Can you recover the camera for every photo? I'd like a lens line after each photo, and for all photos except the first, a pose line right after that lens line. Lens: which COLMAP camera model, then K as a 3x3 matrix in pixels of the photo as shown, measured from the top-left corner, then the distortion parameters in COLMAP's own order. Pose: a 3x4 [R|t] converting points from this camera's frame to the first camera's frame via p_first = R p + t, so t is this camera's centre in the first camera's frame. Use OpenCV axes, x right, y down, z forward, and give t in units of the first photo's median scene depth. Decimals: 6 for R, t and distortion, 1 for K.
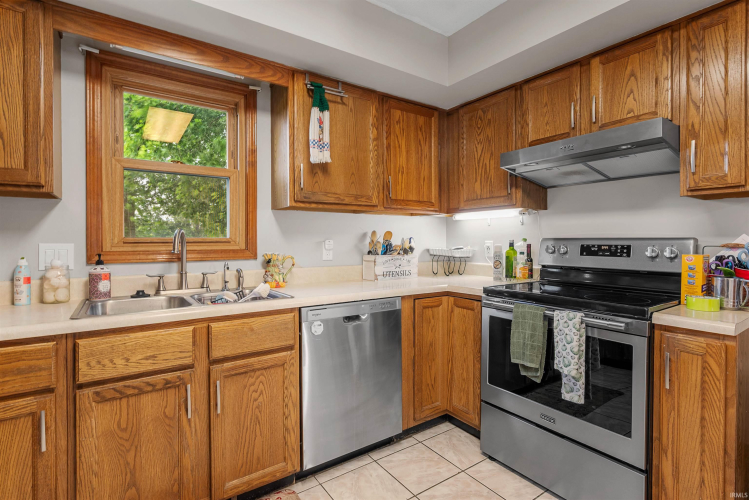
lens RADIAL K [[368.6, 0, 374.5], [0, 368.6, 241.1], [0, 0, 1]] dist [0.000807, -0.000093]
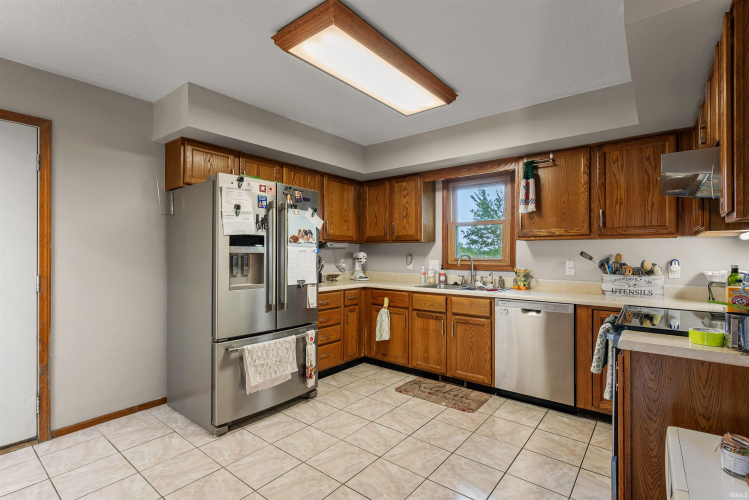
lens RADIAL K [[355.0, 0, 375.6], [0, 355.0, 252.6], [0, 0, 1]] dist [0.000256, 0.000199]
pose [[0.287967, -0.001509, -0.957639, 1.144522], [-0.008392, 0.999956, -0.004099, -0.026598], [0.957603, 0.009217, 0.287942, -0.064188]]
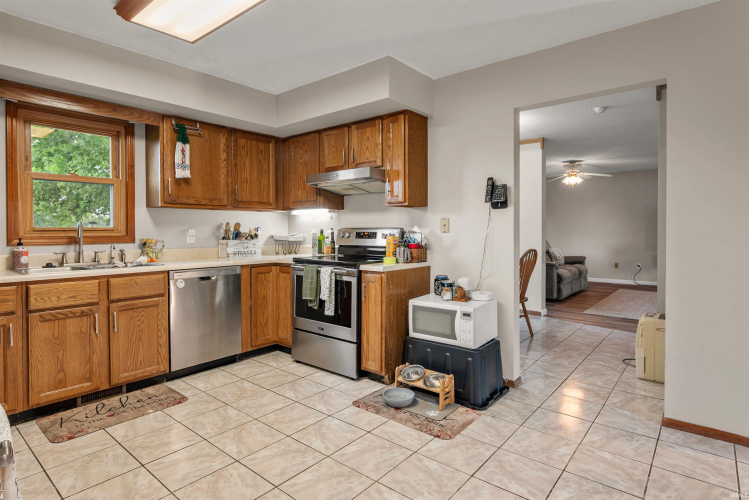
lens RADIAL K [[403.6, 0, 376.0], [0, 403.6, 233.1], [0, 0, 1]] dist [0.000610, -0.000479]
pose [[0.963809, -0.003055, 0.266575, 0.176233], [0.001681, 0.999984, 0.005382, 0.006549], [-0.266587, -0.004739, 0.963799, -0.820295]]
